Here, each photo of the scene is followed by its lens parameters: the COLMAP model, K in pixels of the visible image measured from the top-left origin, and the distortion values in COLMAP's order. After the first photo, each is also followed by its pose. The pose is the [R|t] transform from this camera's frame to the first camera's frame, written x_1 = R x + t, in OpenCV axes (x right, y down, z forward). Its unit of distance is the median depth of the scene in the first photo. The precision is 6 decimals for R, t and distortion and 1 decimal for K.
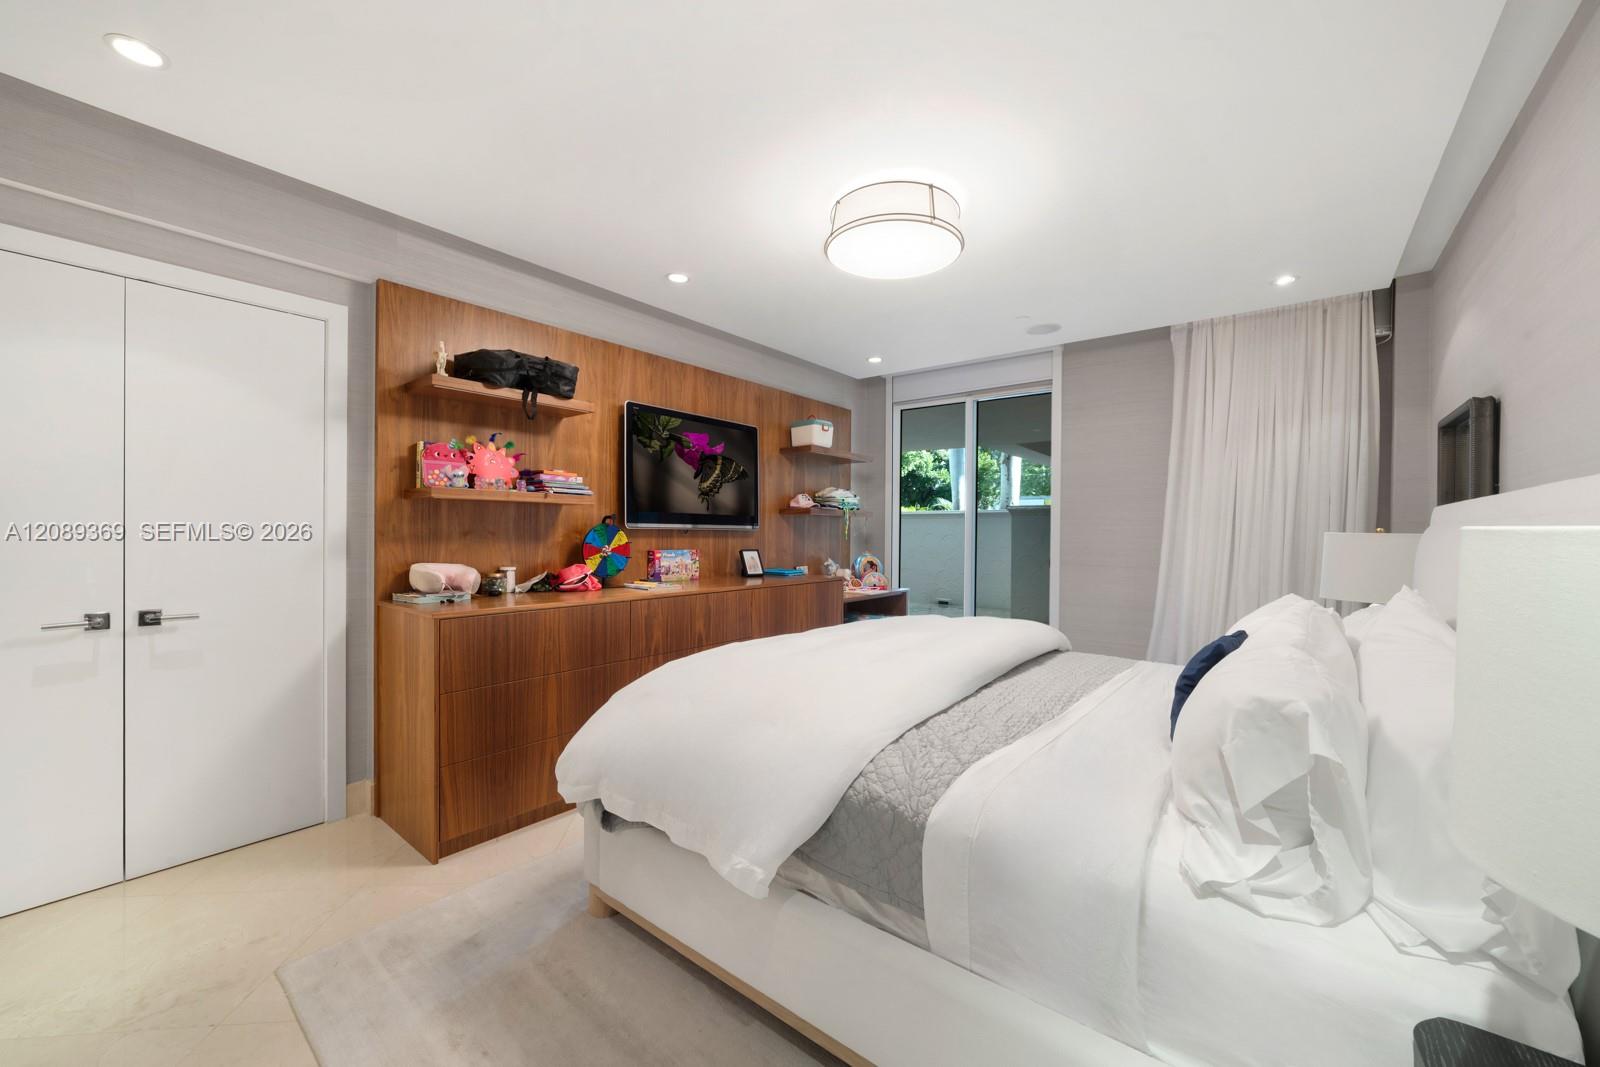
lens RADIAL K [[629.5, 0, 800.0], [0, 629.5, 533.5], [0, 0, 1]] dist [-0.001906, -0.000042]
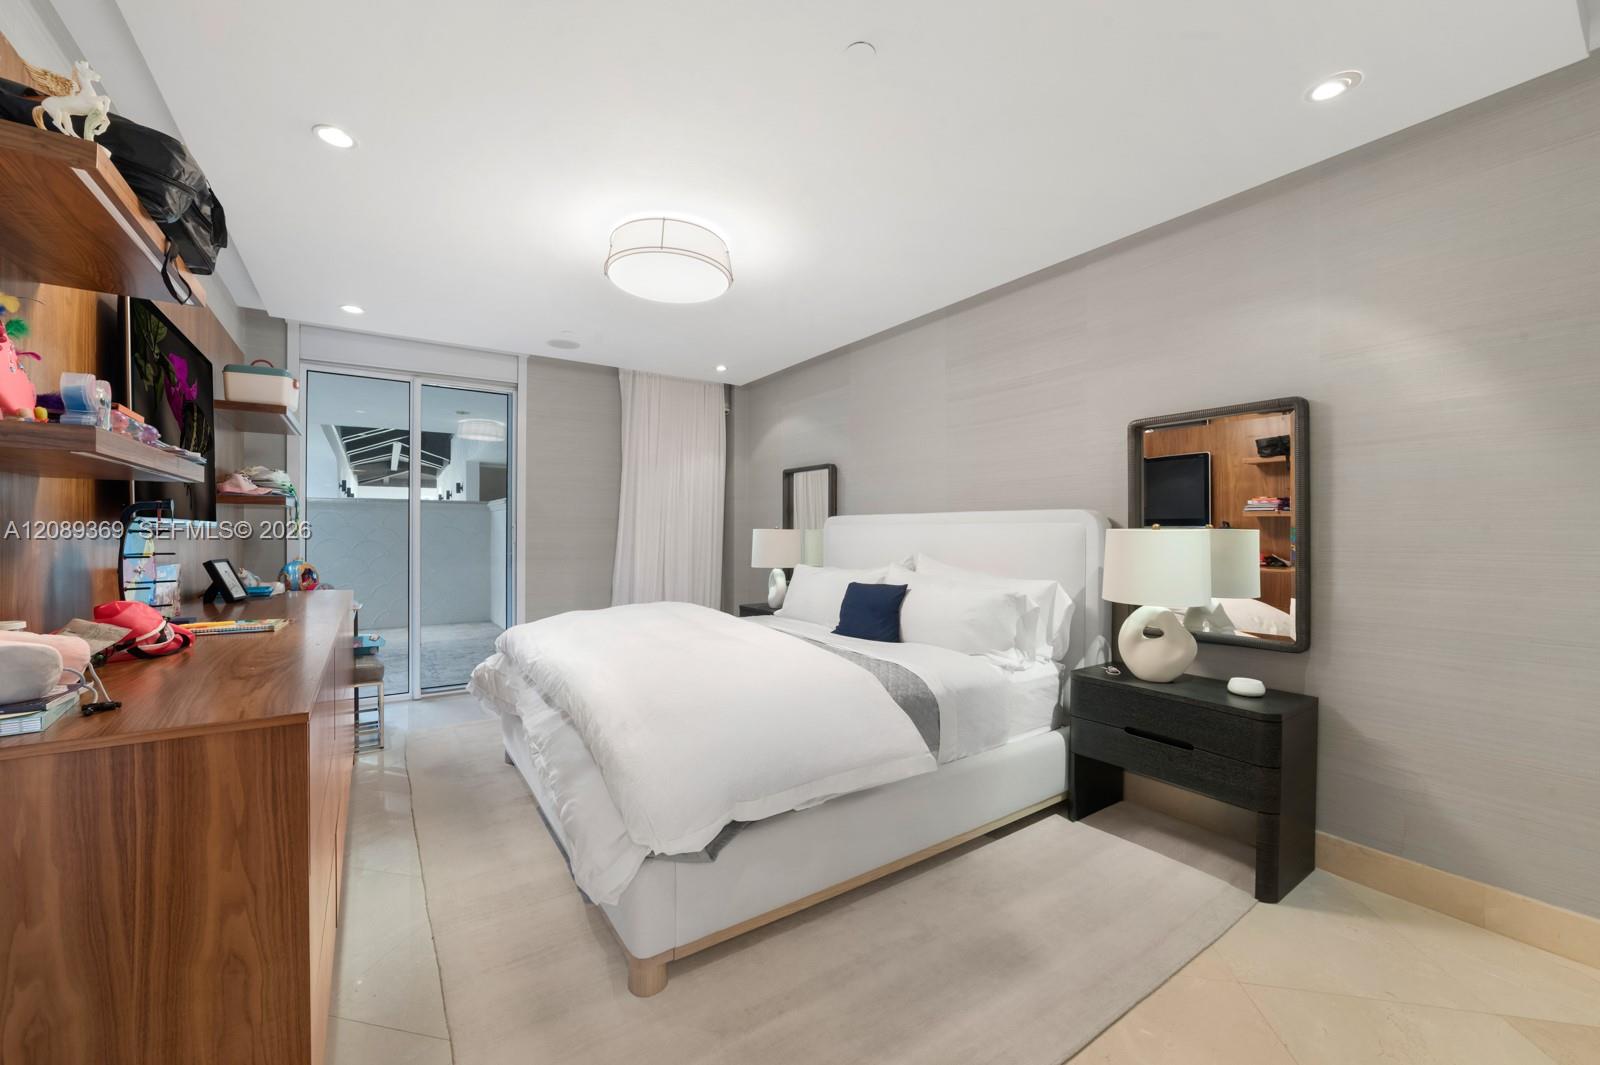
lens RADIAL K [[629.5, 0, 800.0], [0, 629.5, 532.5], [0, 0, 1]] dist [-0.001906, -0.000042]
pose [[0.313065, -0.003824, 0.949724, -0.509923], [0.001344, 0.999993, 0.003583, -0.003218], [-0.949731, 0.000154, 0.313068, 0.269841]]
